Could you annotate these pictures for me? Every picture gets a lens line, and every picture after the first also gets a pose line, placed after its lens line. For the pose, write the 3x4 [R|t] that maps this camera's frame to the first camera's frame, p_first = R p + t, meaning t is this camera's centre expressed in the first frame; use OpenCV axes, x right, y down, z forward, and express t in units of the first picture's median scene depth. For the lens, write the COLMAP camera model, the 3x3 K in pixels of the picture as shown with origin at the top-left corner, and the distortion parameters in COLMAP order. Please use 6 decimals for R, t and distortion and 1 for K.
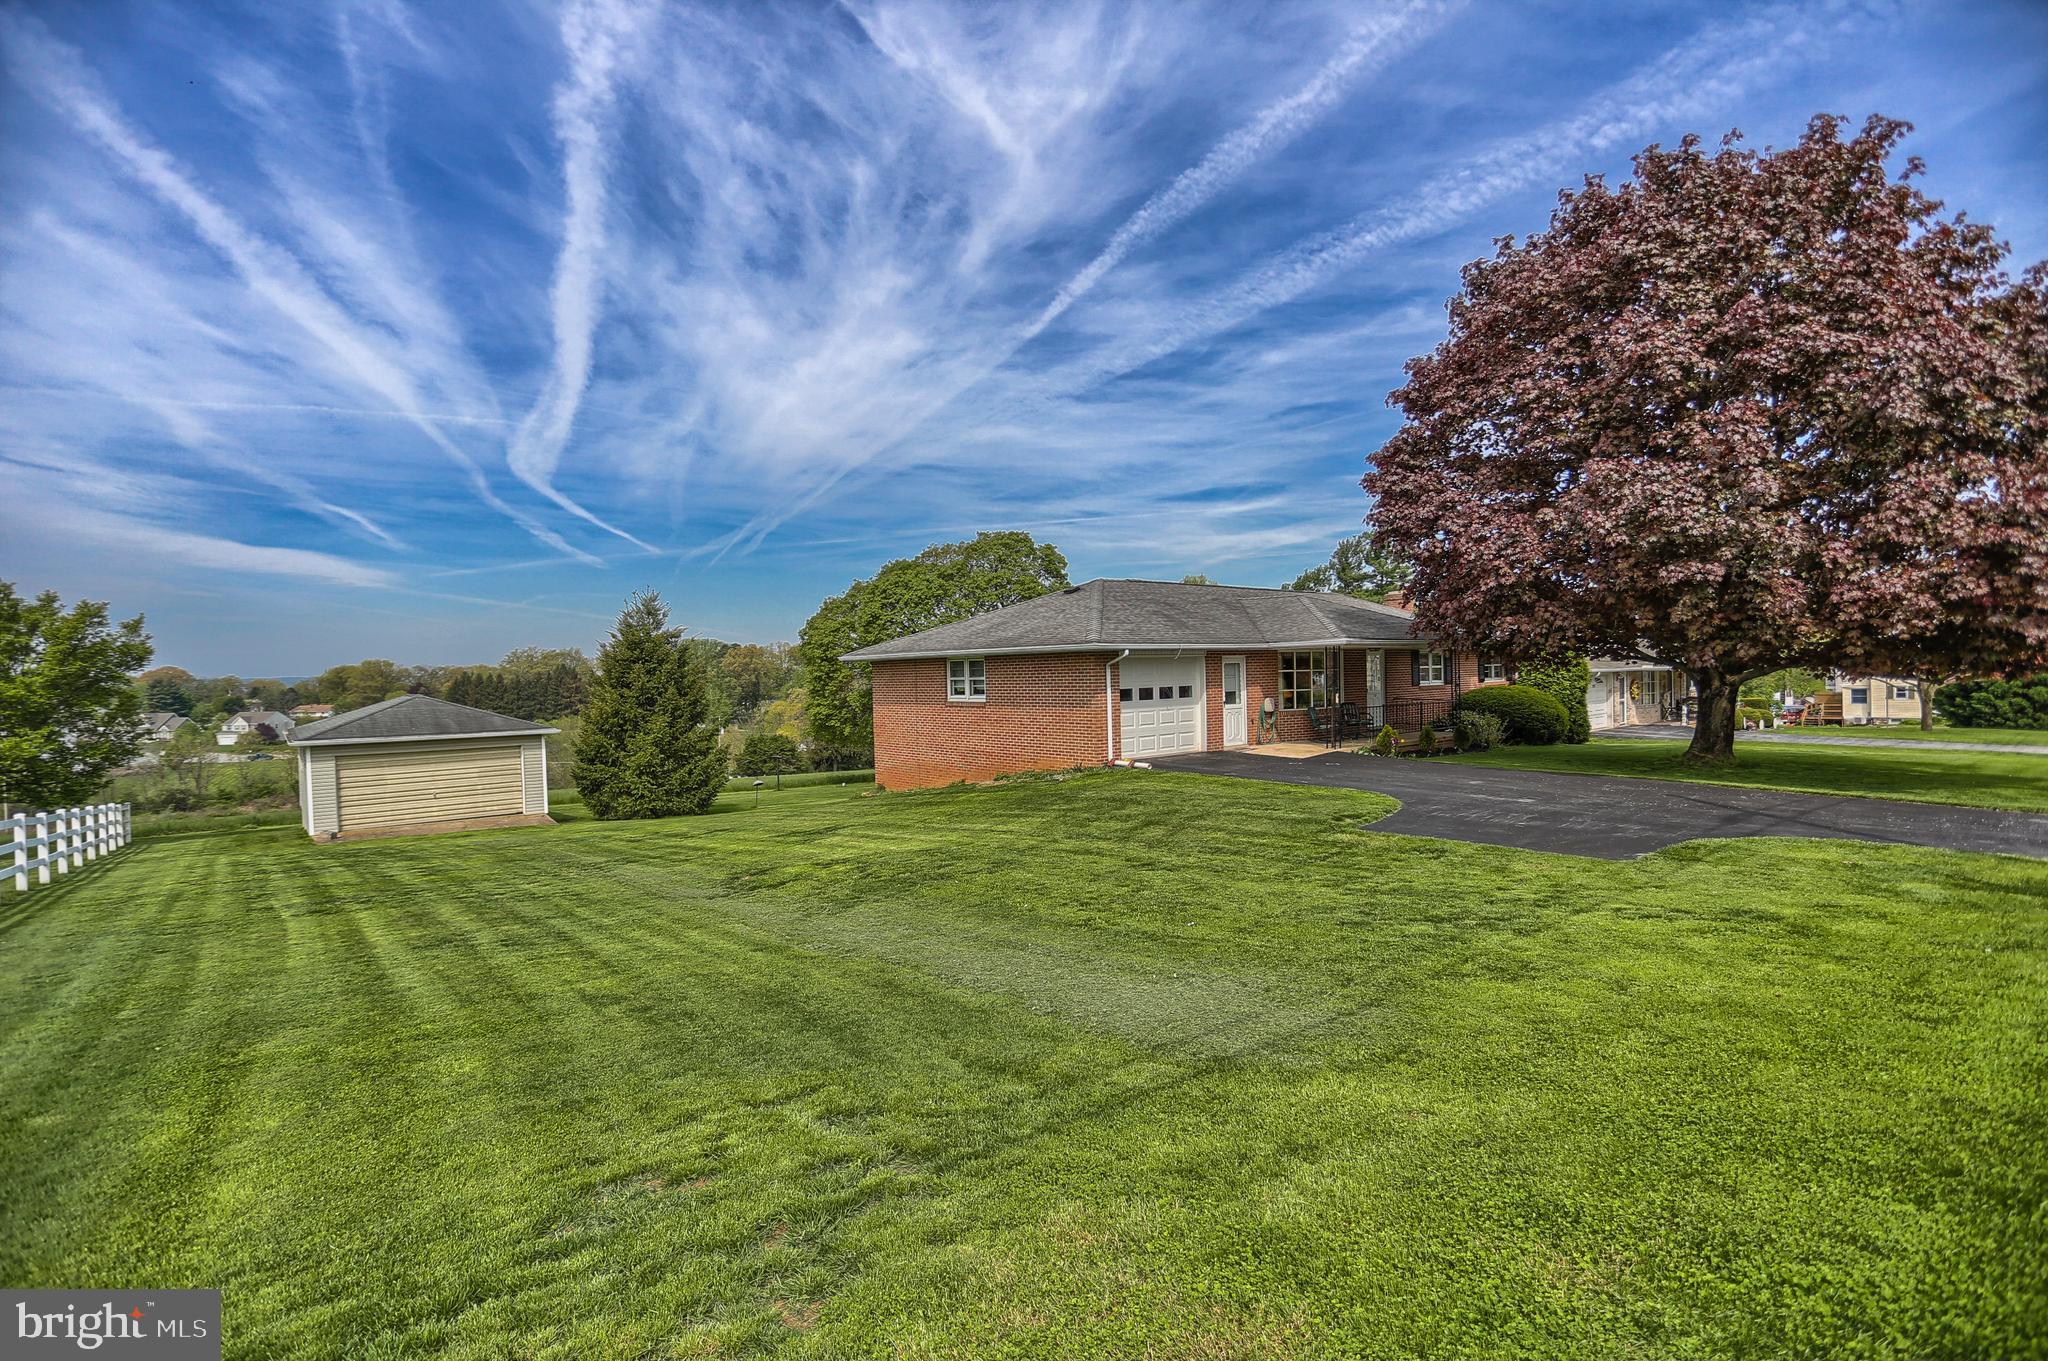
lens RADIAL K [[948.0, 0, 1030.5], [0, 948.0, 670.3], [0, 0, 1]] dist [-0.046300, -0.000185]
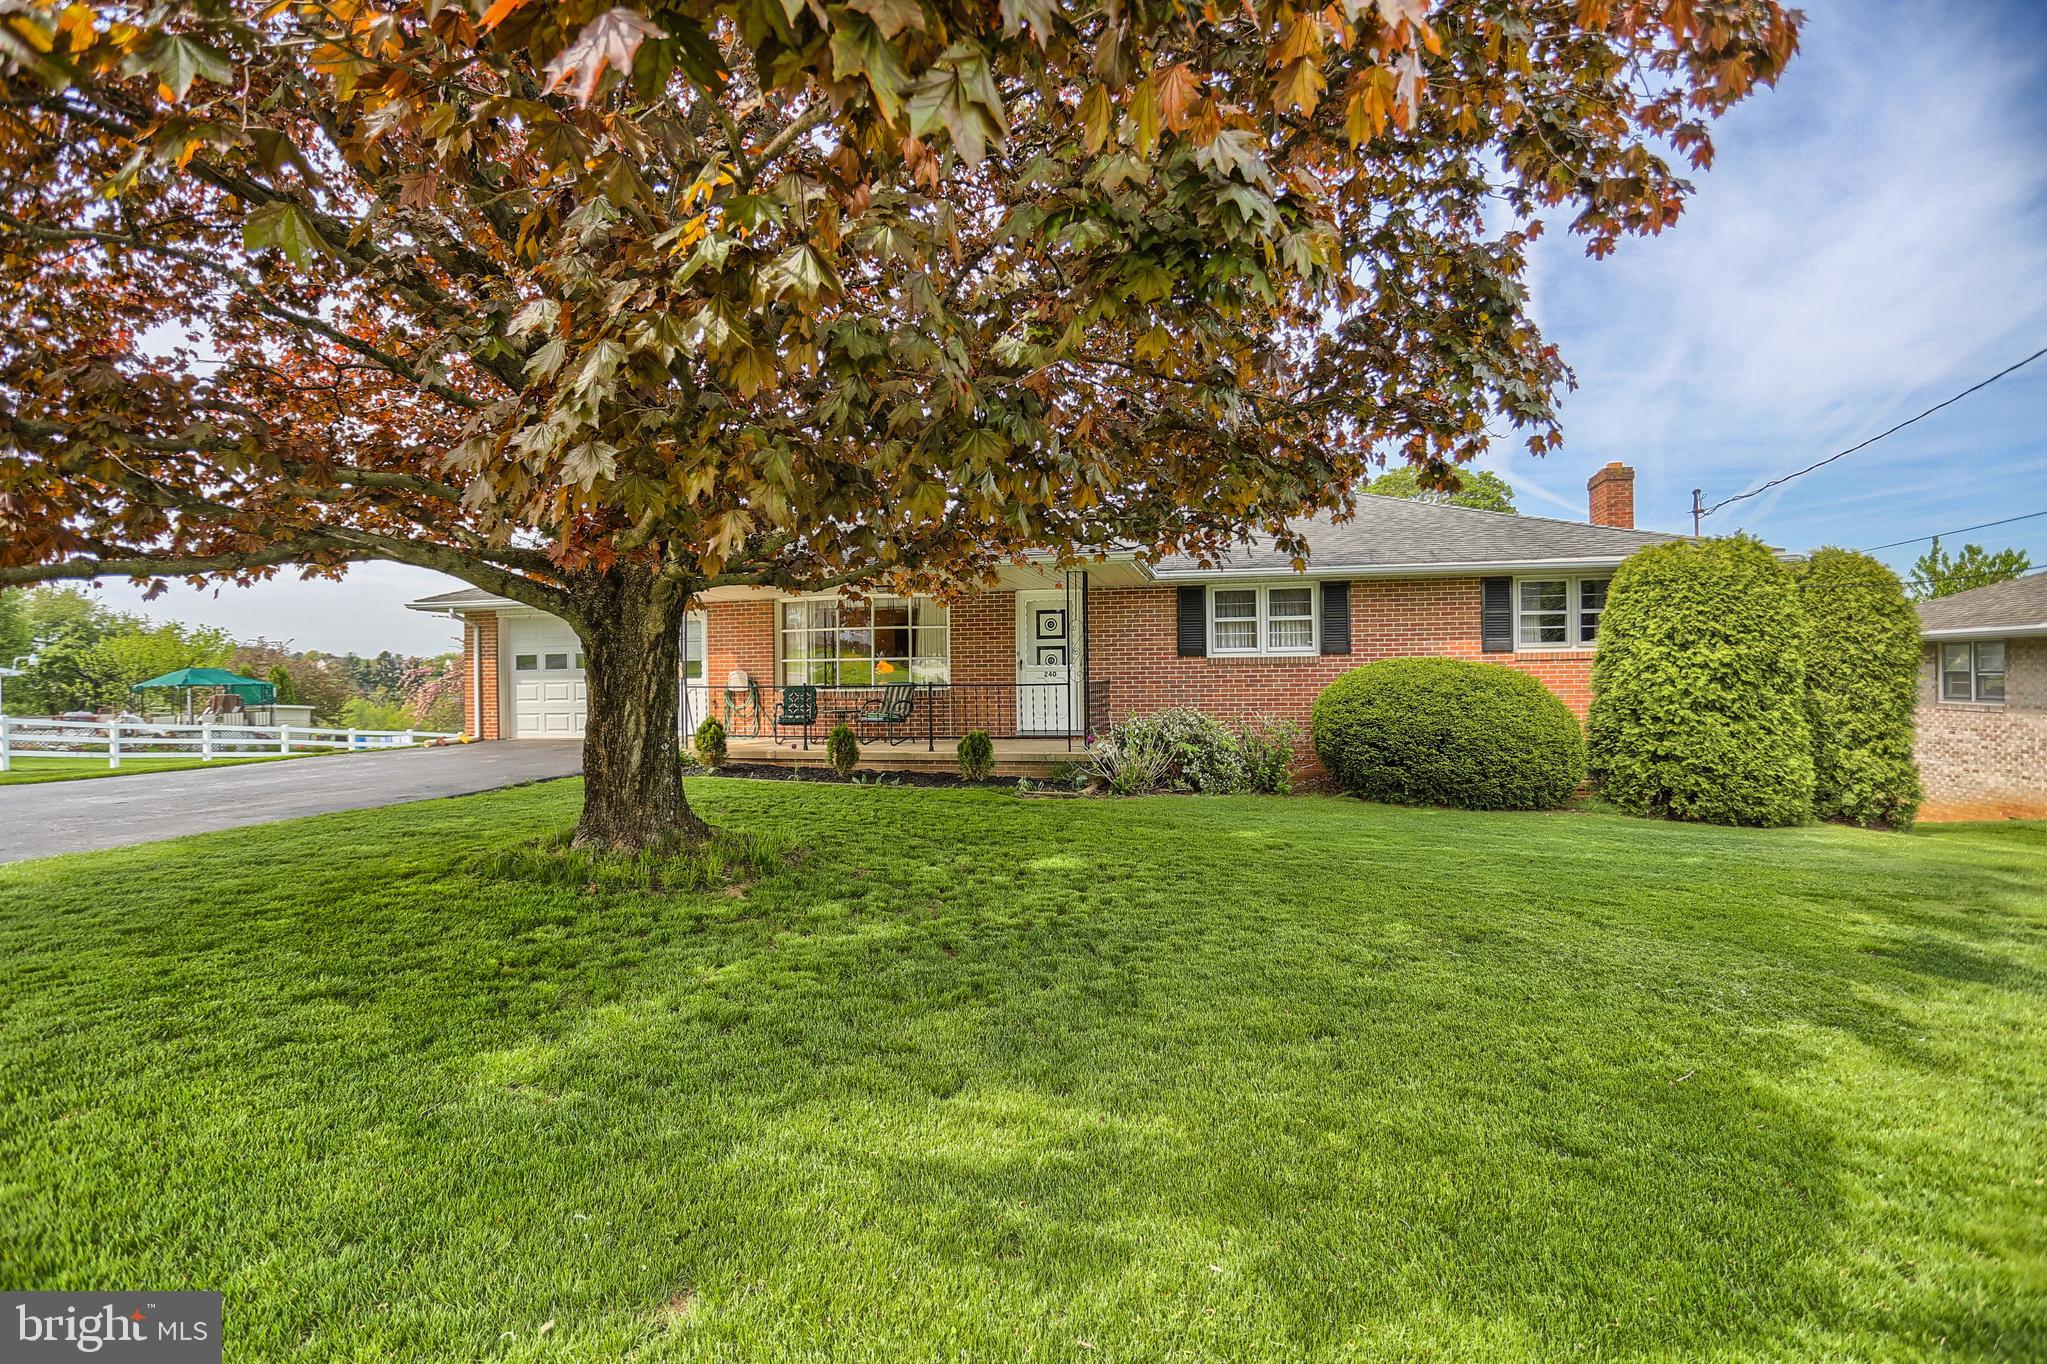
lens RADIAL K [[997.5, 0, 1023.5], [0, 997.5, 682.0], [0, 0, 1]] dist [-0.056150, 0.000264]
pose [[0.595752, 0.016349, -0.803002, 0.961309], [0.001049, 0.999776, 0.021133, 0.022898], [0.803168, -0.013433, 0.595601, 0.752399]]
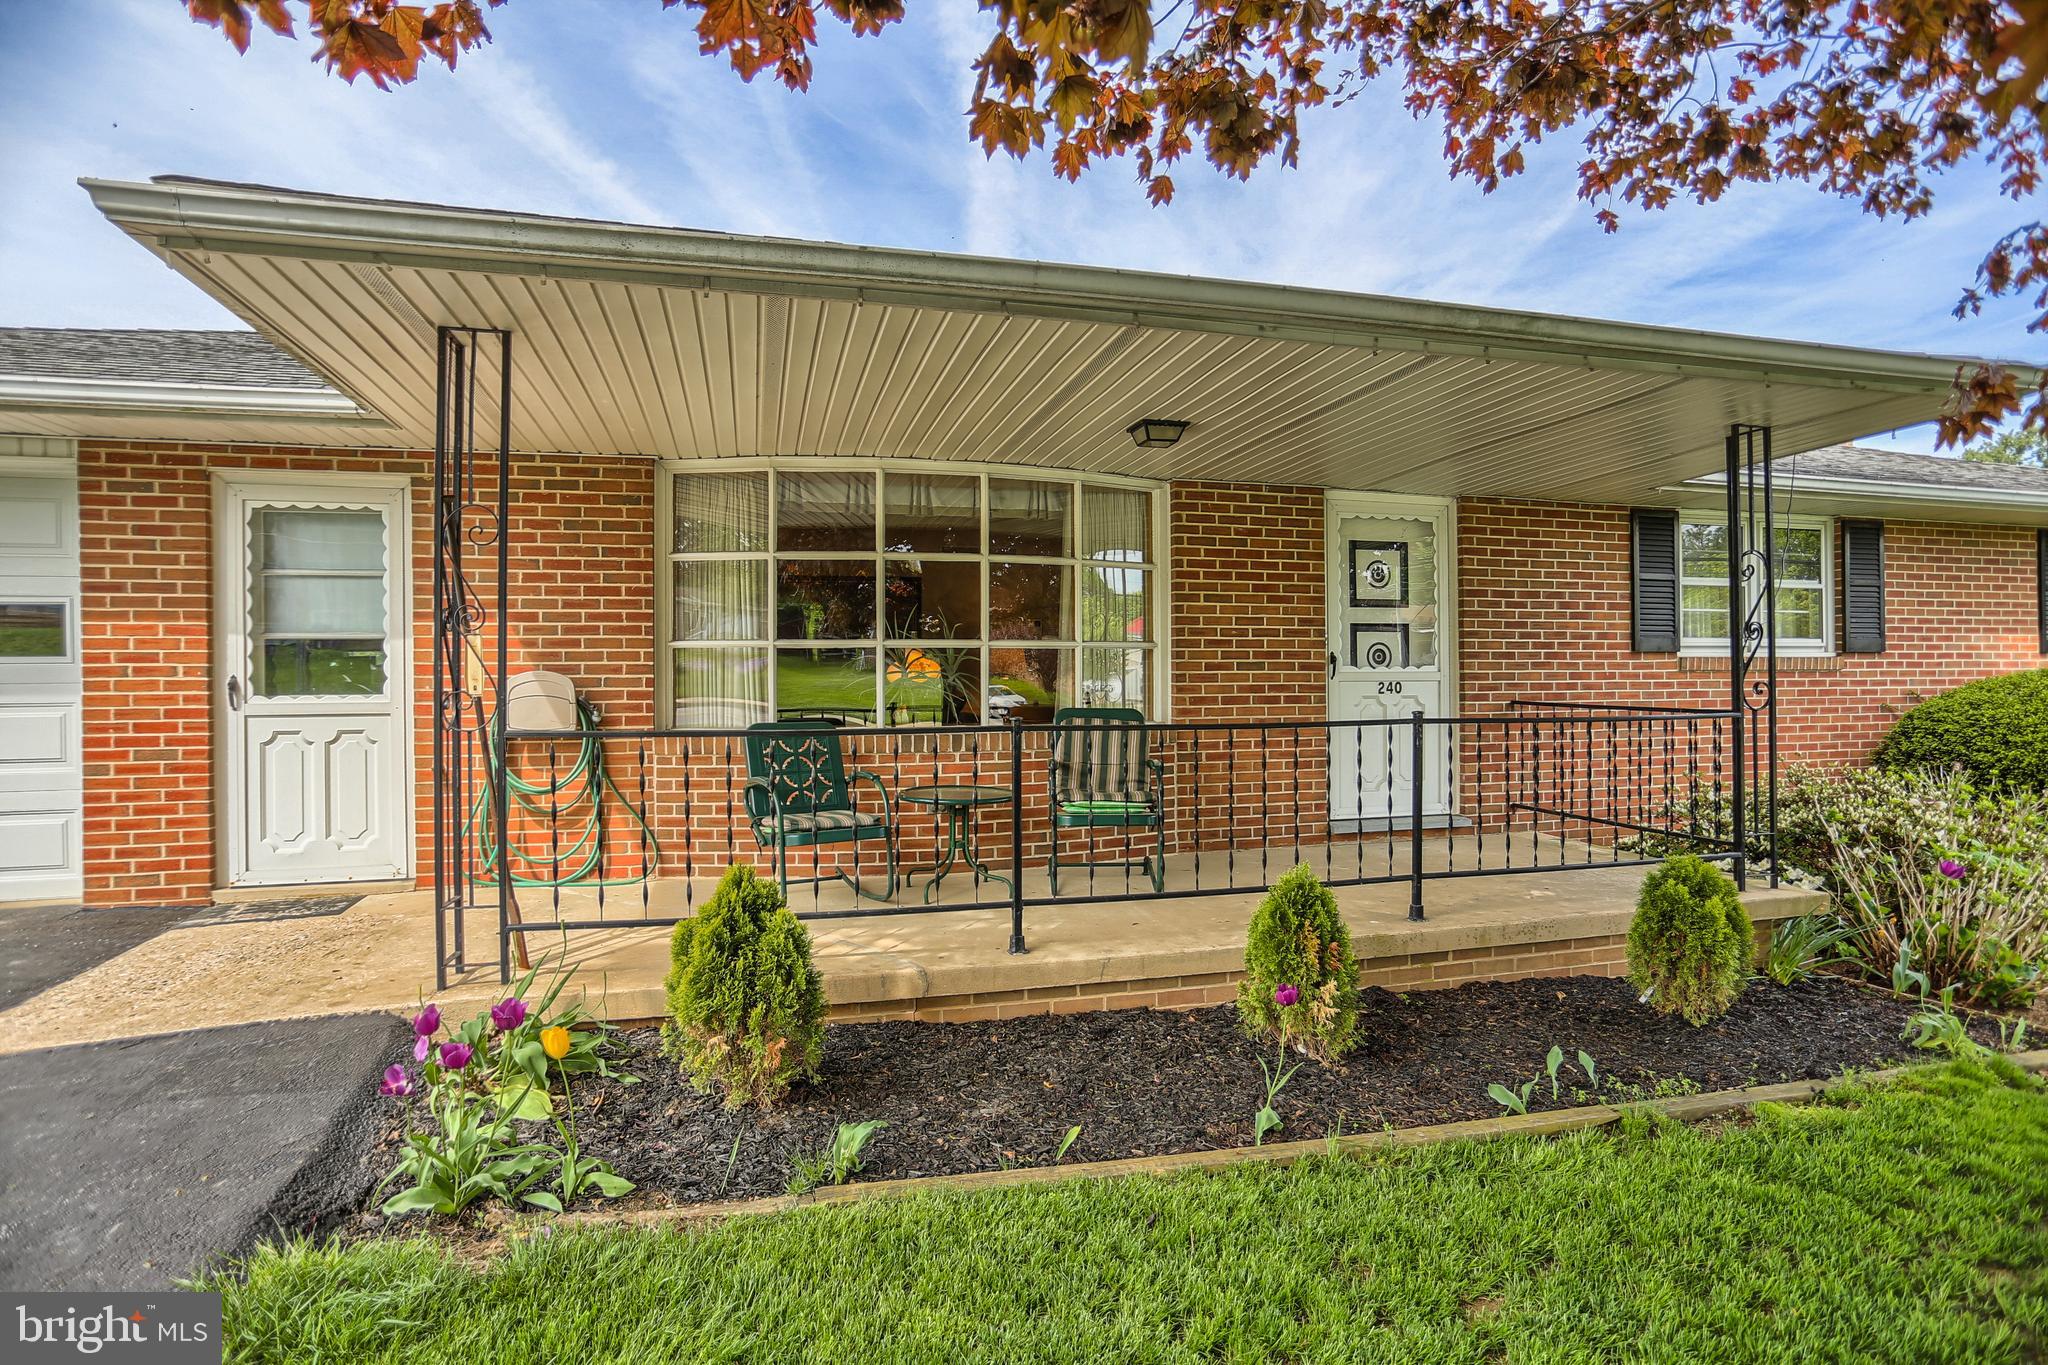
lens RADIAL K [[1125.9, 0, 1032.7], [0, 1125.9, 675.7], [0, 0, 1]] dist [-0.036961, 0.000549]
pose [[0.914577, 0.013372, -0.404191, 0.466546], [-0.012147, 0.999911, 0.005595, 0.027726], [0.404230, -0.000207, 0.914657, 0.823929]]
